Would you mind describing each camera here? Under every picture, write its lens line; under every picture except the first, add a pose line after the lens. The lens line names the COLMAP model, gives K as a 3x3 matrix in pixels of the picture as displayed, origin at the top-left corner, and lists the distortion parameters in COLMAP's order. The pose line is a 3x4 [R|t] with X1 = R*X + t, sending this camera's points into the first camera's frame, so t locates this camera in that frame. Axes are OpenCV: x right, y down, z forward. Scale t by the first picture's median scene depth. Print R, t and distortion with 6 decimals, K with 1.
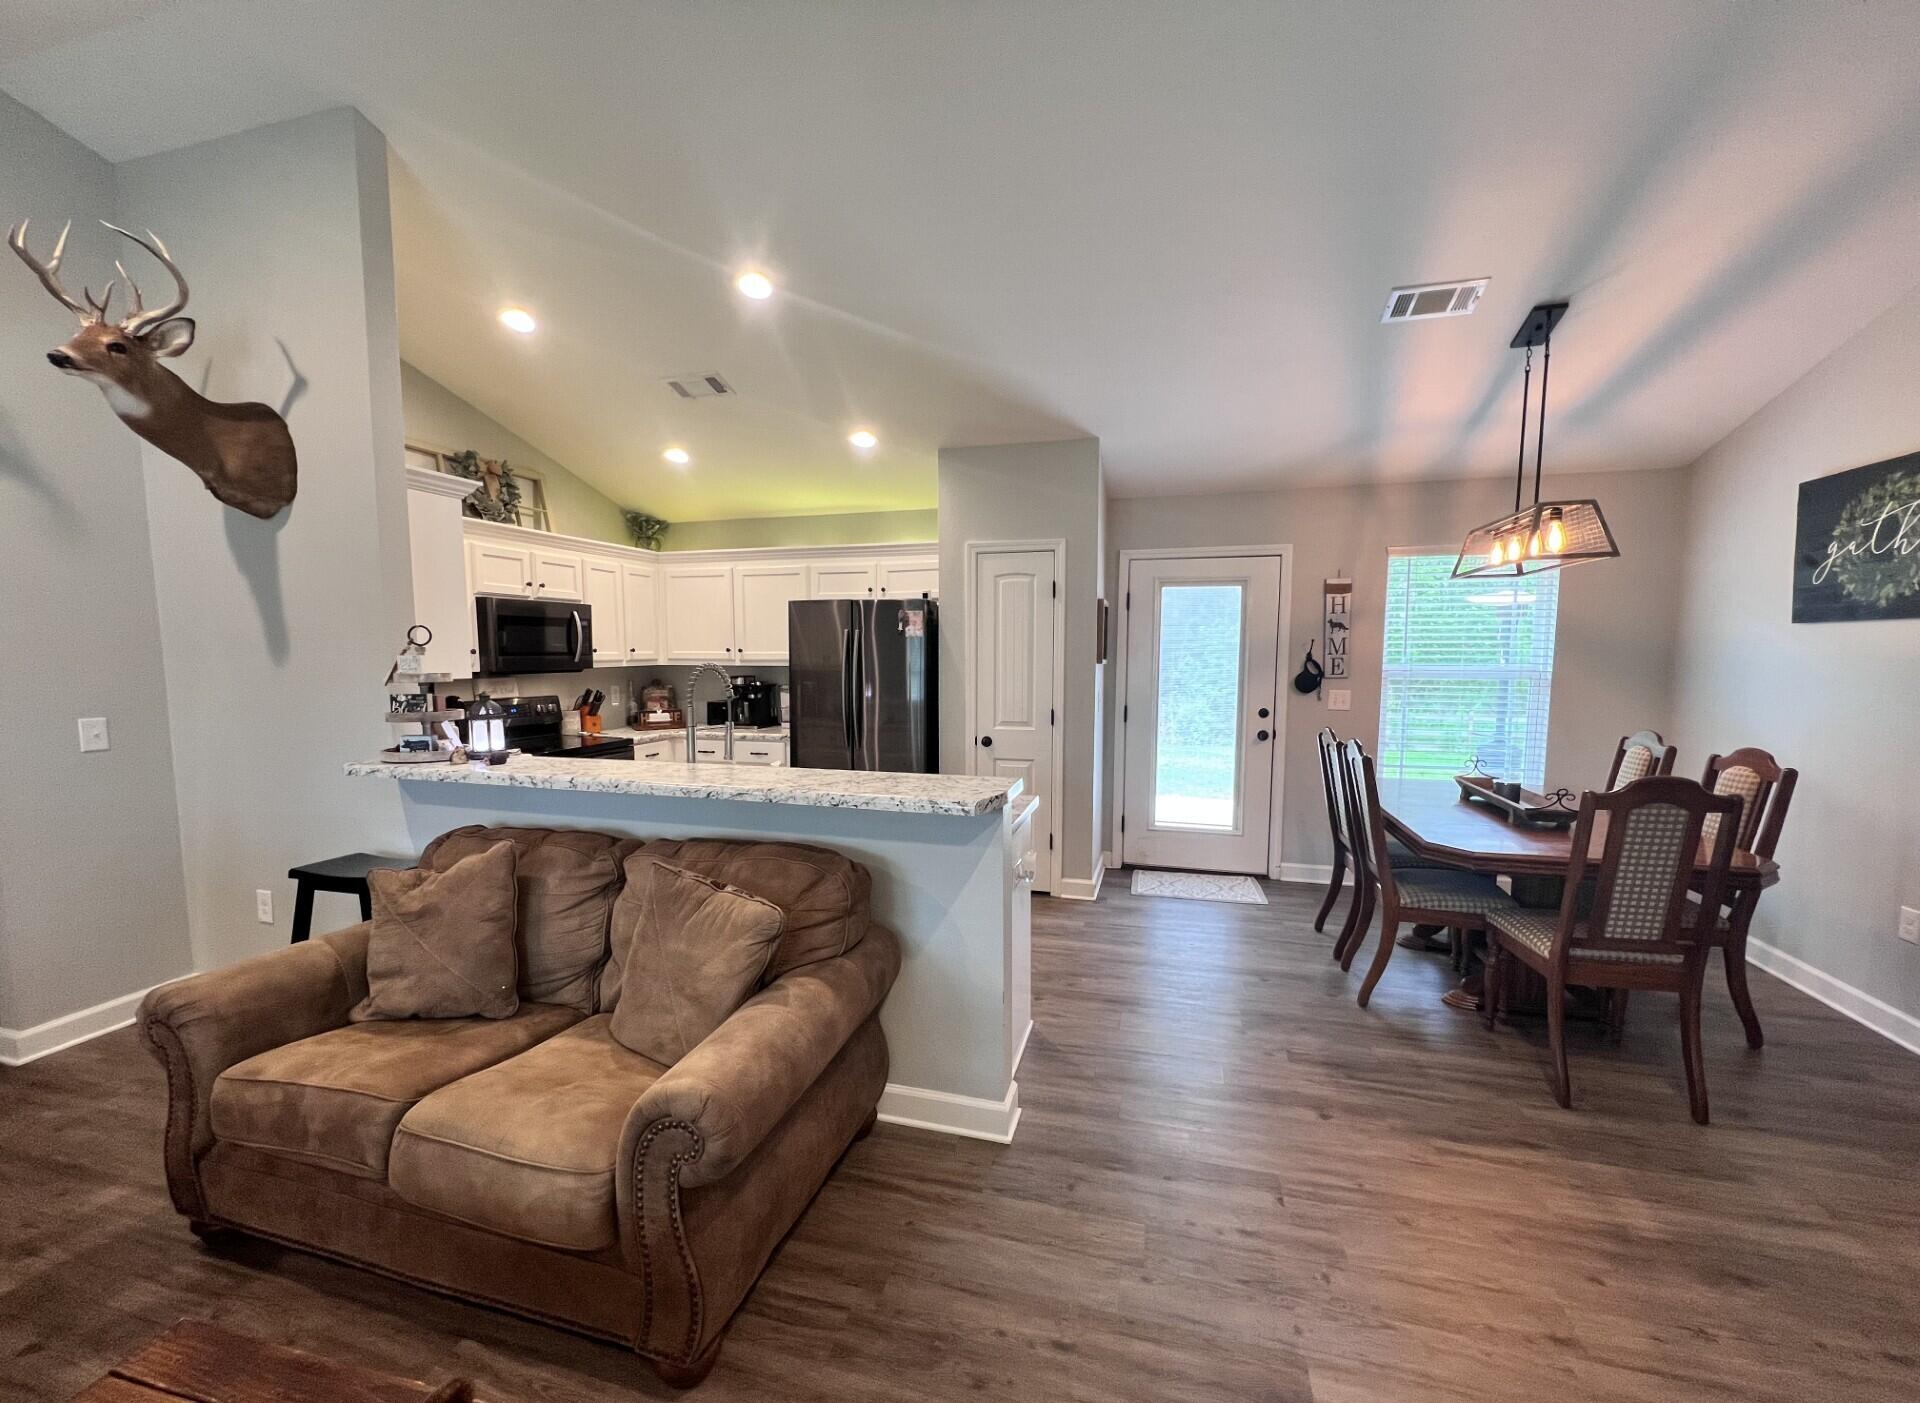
lens RADIAL K [[763.2, 0, 957.3], [0, 763.2, 723.6], [0, 0, 1]] dist [-0.000267, -0.000091]
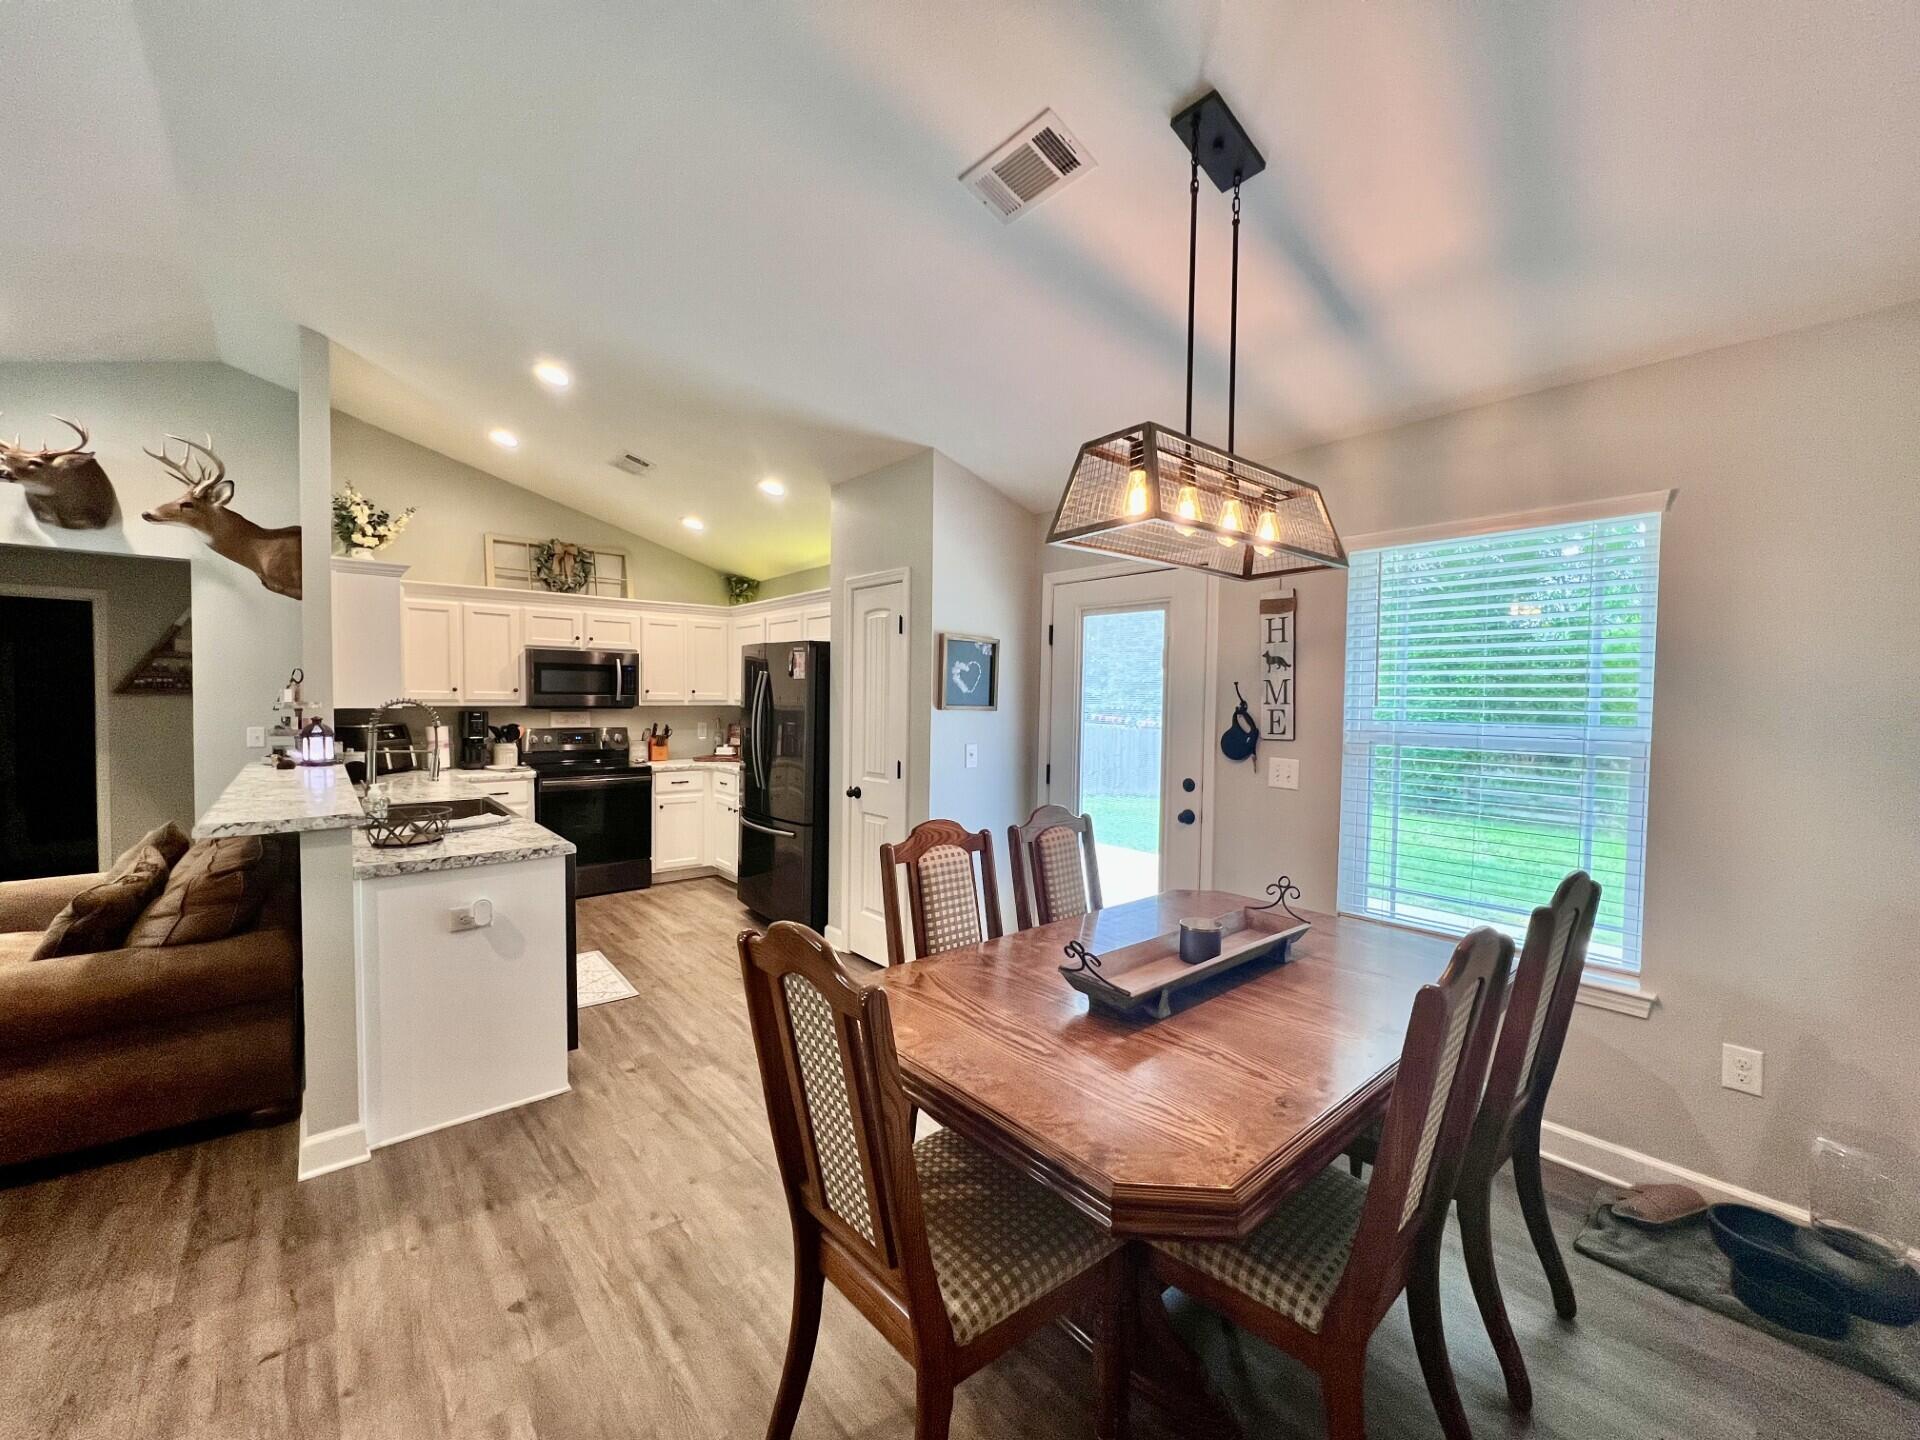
lens RADIAL K [[765.3, 0, 958.0], [0, 765.3, 722.8], [0, 0, 1]] dist [-0.000931, 0.000183]
pose [[0.827701, 0.029960, -0.560370, 0.653625], [-0.067080, 0.996696, -0.045794, -0.026034], [0.557146, 0.075493, 0.826976, 0.304169]]
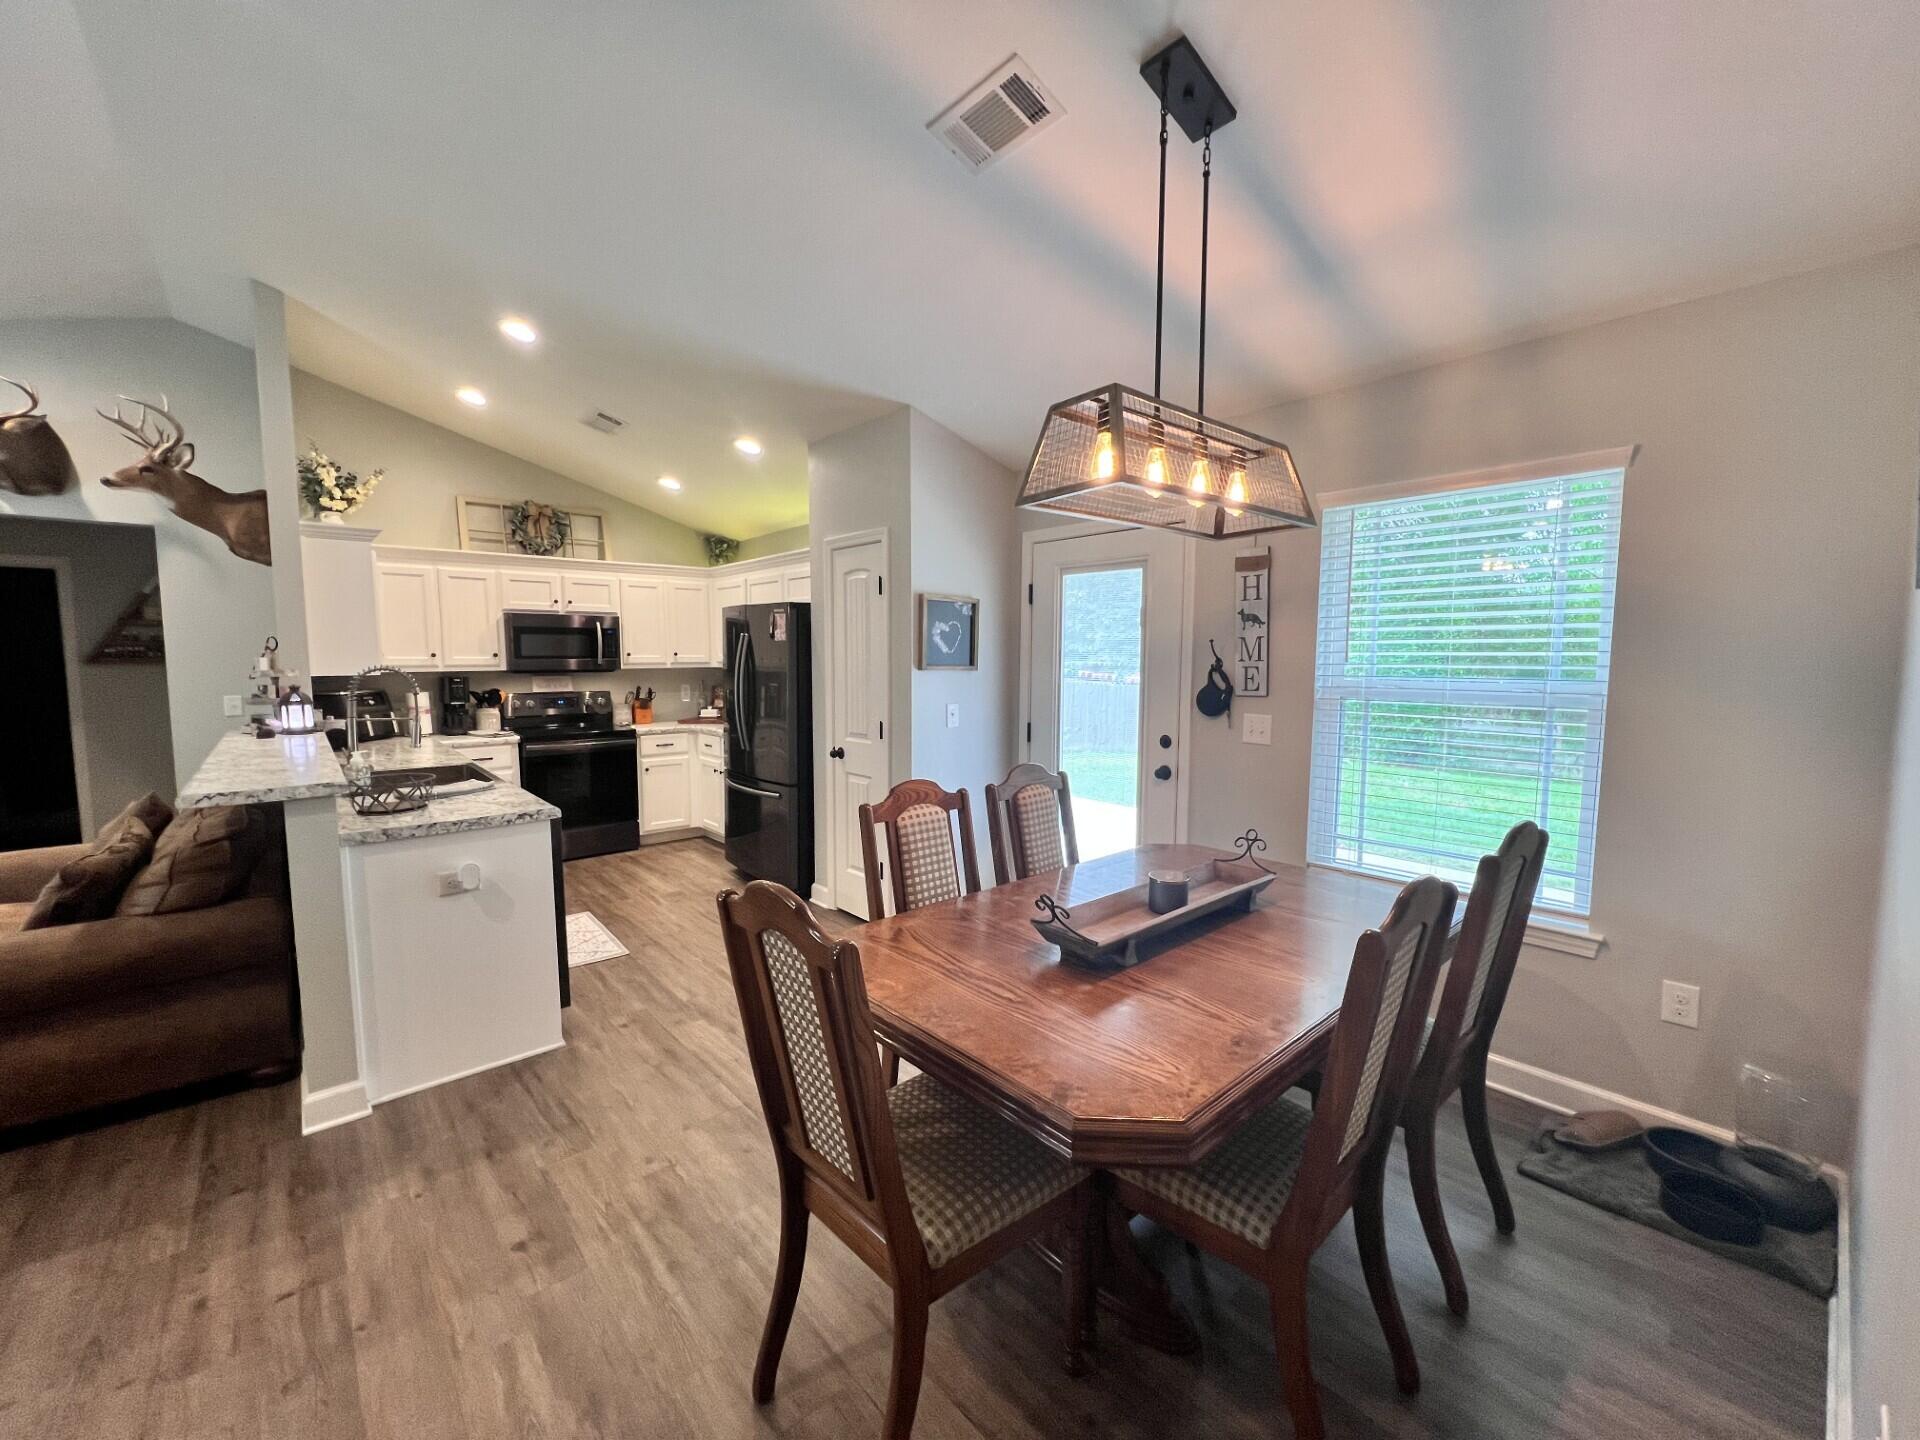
lens RADIAL K [[765.3, 0, 958.0], [0, 765.3, 722.8], [0, 0, 1]] dist [-0.000931, 0.000183]
pose [[0.836803, 0.049755, -0.545239, 0.664481], [-0.054112, 0.998502, 0.008069, -0.028482], [0.544824, 0.022751, 0.838242, 0.301599]]
